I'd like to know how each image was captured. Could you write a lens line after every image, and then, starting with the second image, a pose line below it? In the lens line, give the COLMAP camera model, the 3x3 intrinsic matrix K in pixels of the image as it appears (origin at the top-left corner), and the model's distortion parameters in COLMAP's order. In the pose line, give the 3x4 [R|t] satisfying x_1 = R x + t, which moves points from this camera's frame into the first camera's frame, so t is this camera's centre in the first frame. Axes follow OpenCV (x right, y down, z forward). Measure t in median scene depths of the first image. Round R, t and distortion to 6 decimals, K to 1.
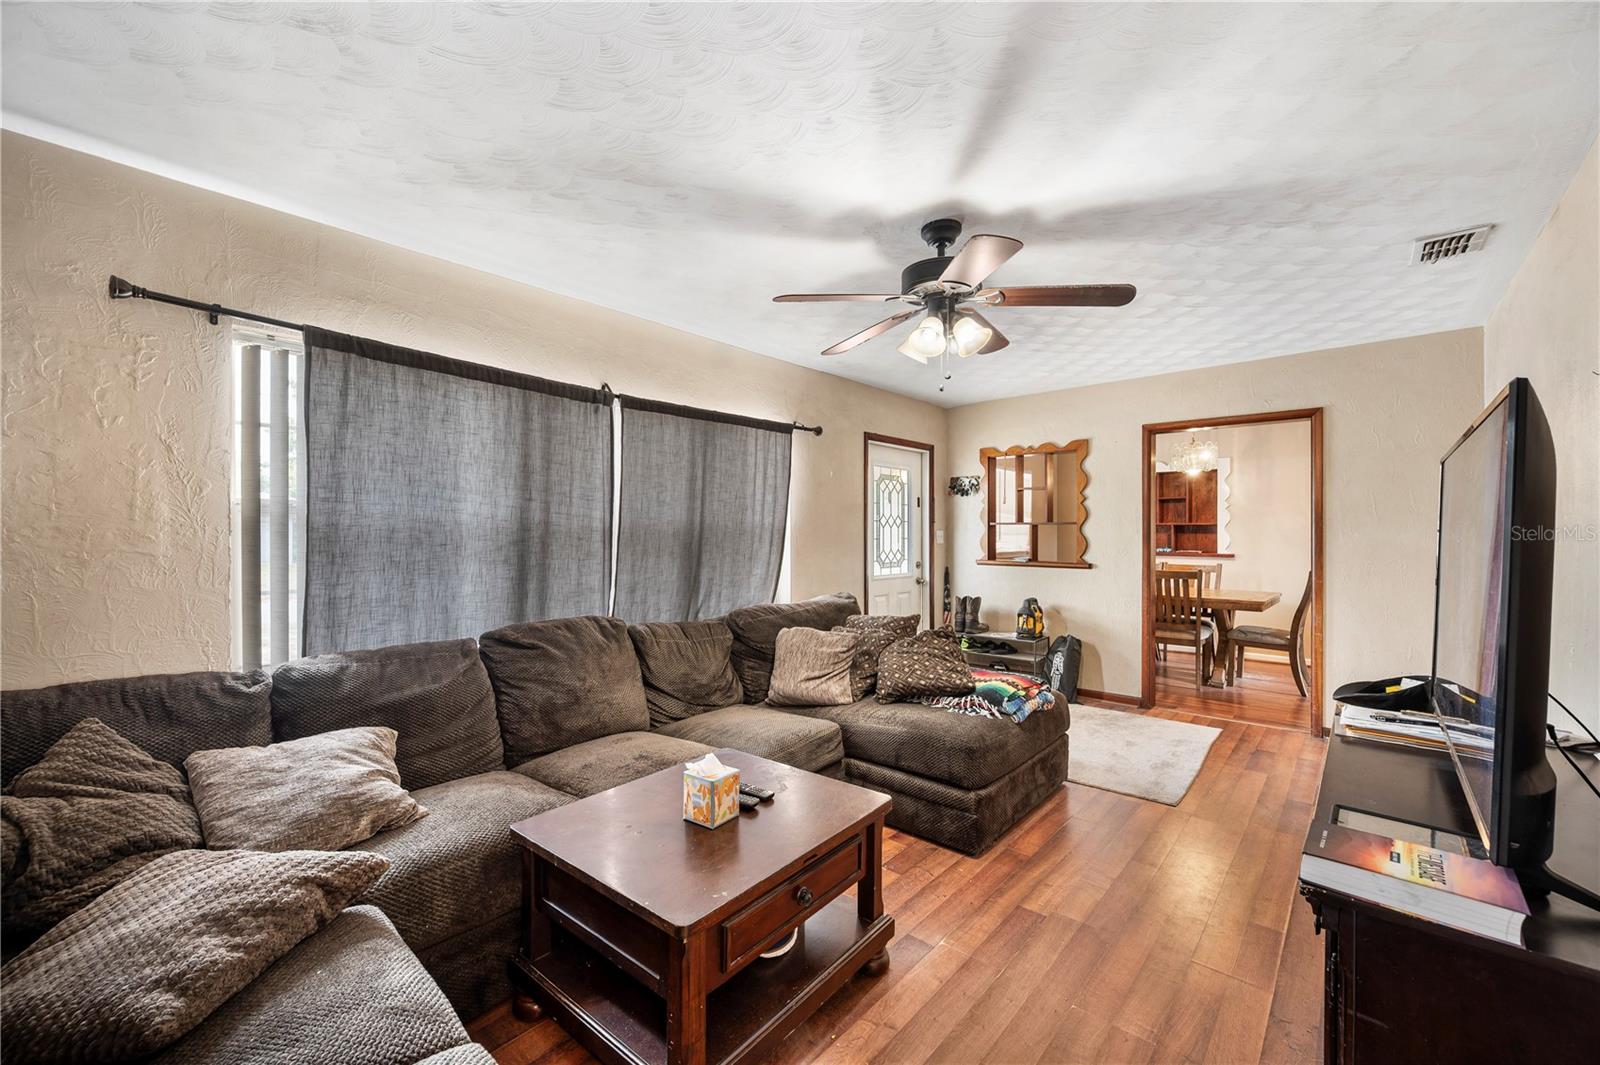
lens RADIAL K [[653.8, 0, 796.9], [0, 653.8, 543.7], [0, 0, 1]] dist [0.000680, 0.000149]
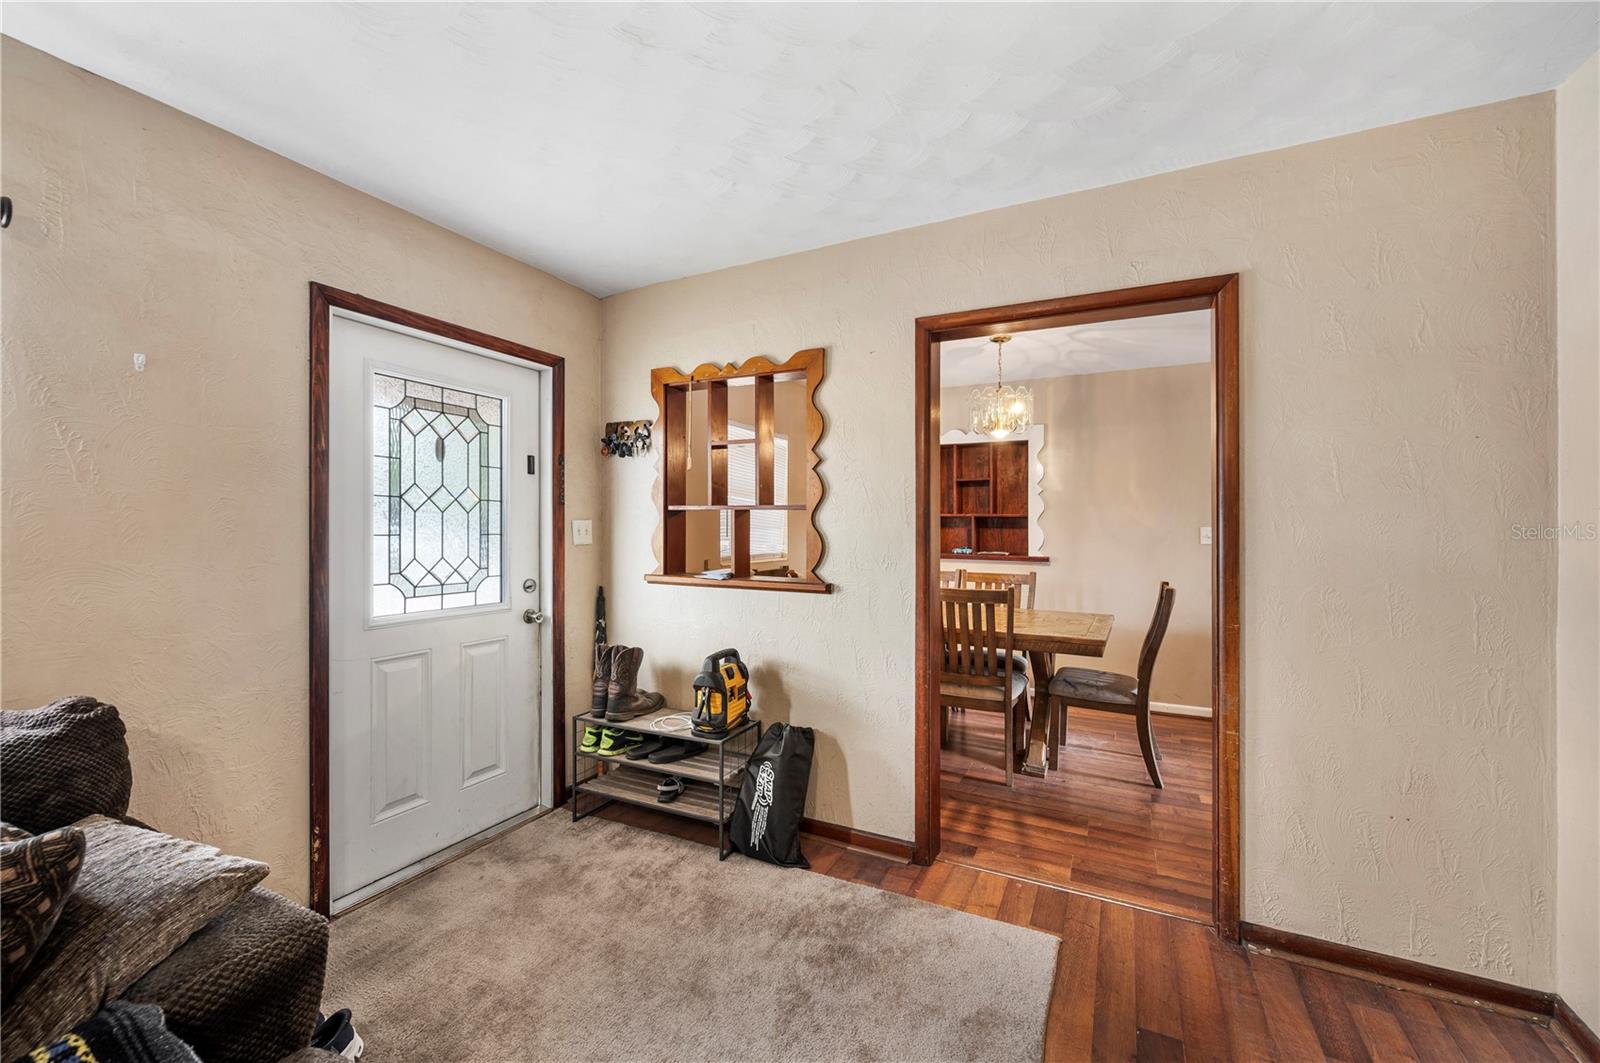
lens RADIAL K [[644.7, 0, 803.9], [0, 644.7, 526.8], [0, 0, 1]] dist [0.000053, 0.000056]
pose [[0.966937, 0.007275, 0.254911, 0.273255], [-0.003301, 0.999866, -0.016011, -0.006568], [-0.254993, 0.014641, 0.966832, 0.462558]]
